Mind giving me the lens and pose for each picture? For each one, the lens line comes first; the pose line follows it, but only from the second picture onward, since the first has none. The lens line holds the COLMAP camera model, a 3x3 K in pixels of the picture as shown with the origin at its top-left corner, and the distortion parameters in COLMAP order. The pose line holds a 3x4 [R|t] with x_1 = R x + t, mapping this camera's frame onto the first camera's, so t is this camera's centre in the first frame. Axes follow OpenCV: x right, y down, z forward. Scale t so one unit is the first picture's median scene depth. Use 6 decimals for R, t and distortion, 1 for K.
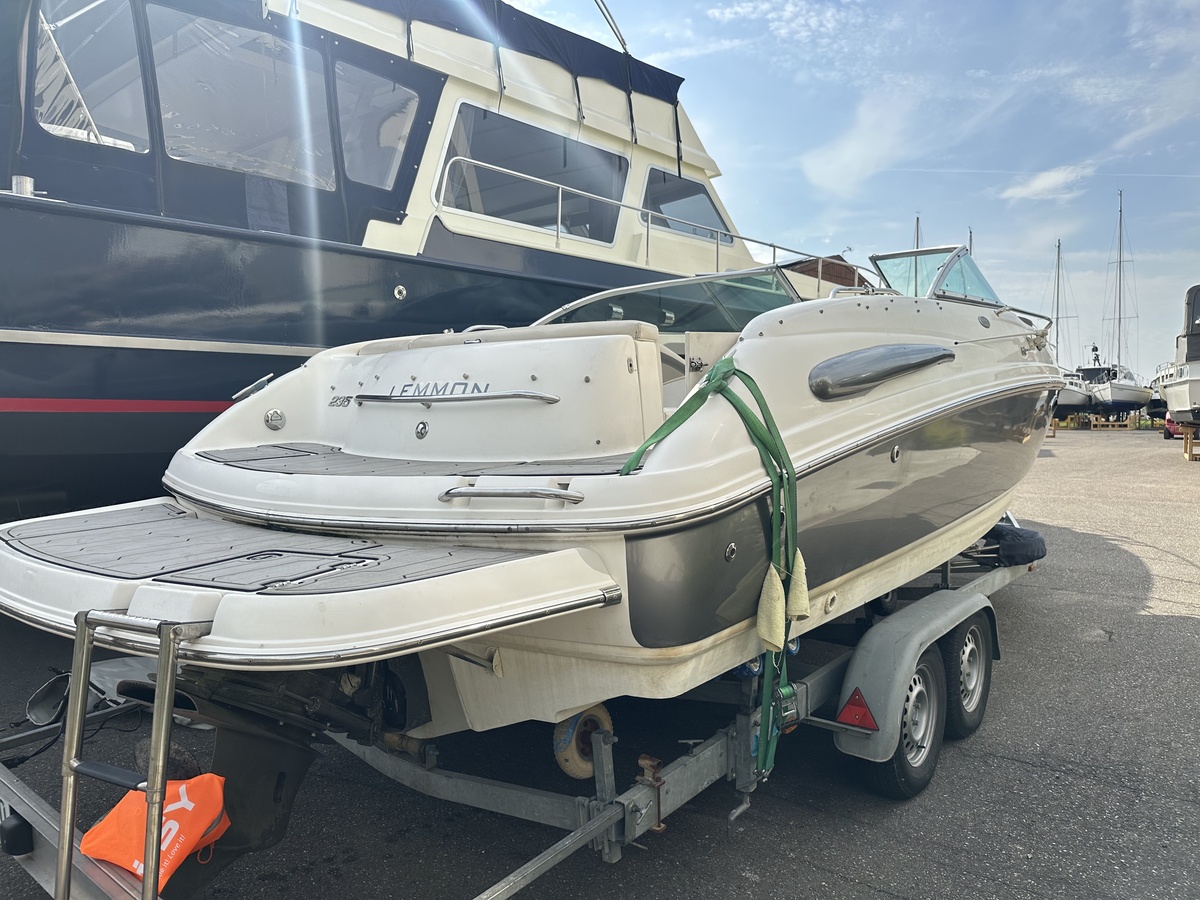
lens RADIAL K [[848.6, 0, 601.1], [0, 848.6, 472.4], [0, 0, 1]] dist [0.064680, -0.058374]
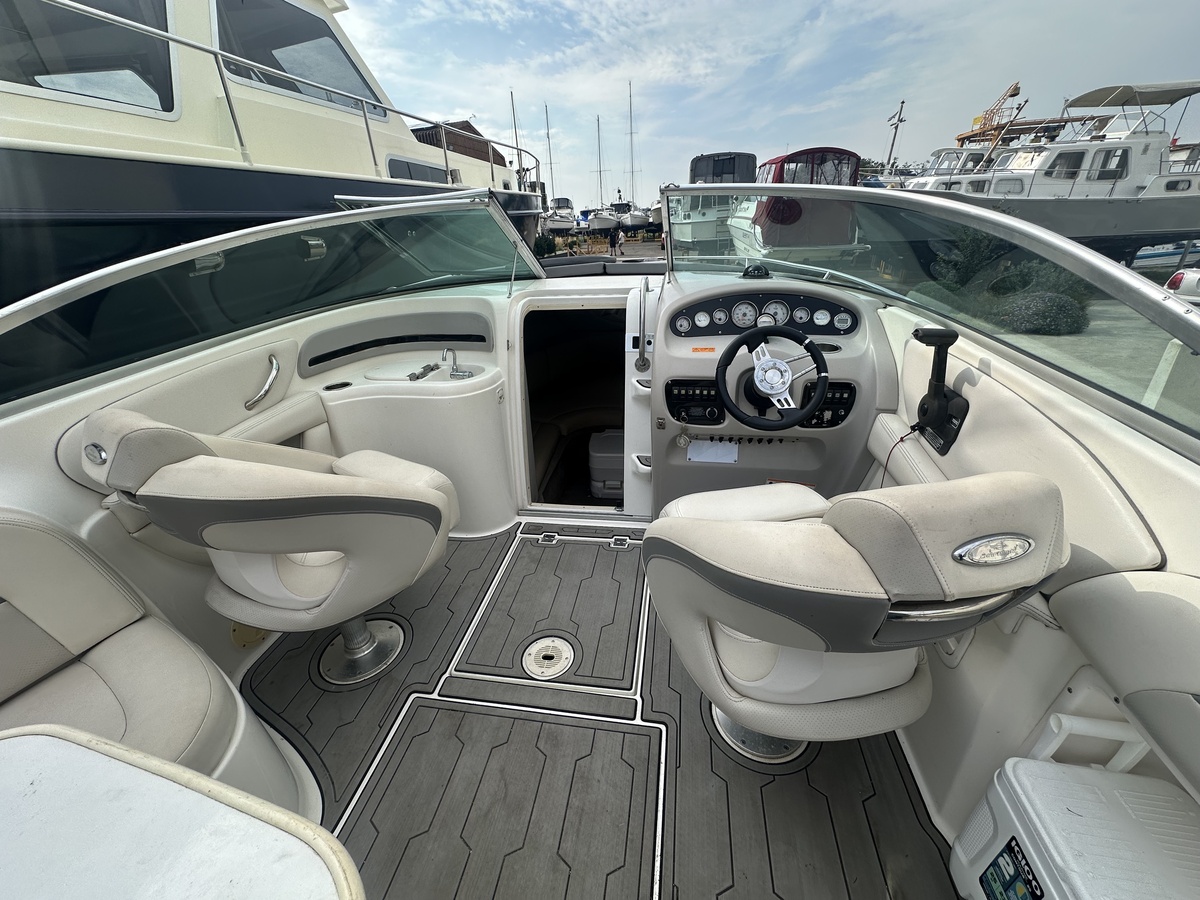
lens RADIAL K [[478.9, 0, 600.0], [0, 478.9, 450.0], [0, 0, 1]] dist [-0.002703, 0.000326]
pose [[0.872718, -0.242716, 0.423619, 0.078895], [0.076734, 0.925077, 0.371947, -0.163464], [-0.482158, -0.292099, 0.825955, 0.551181]]
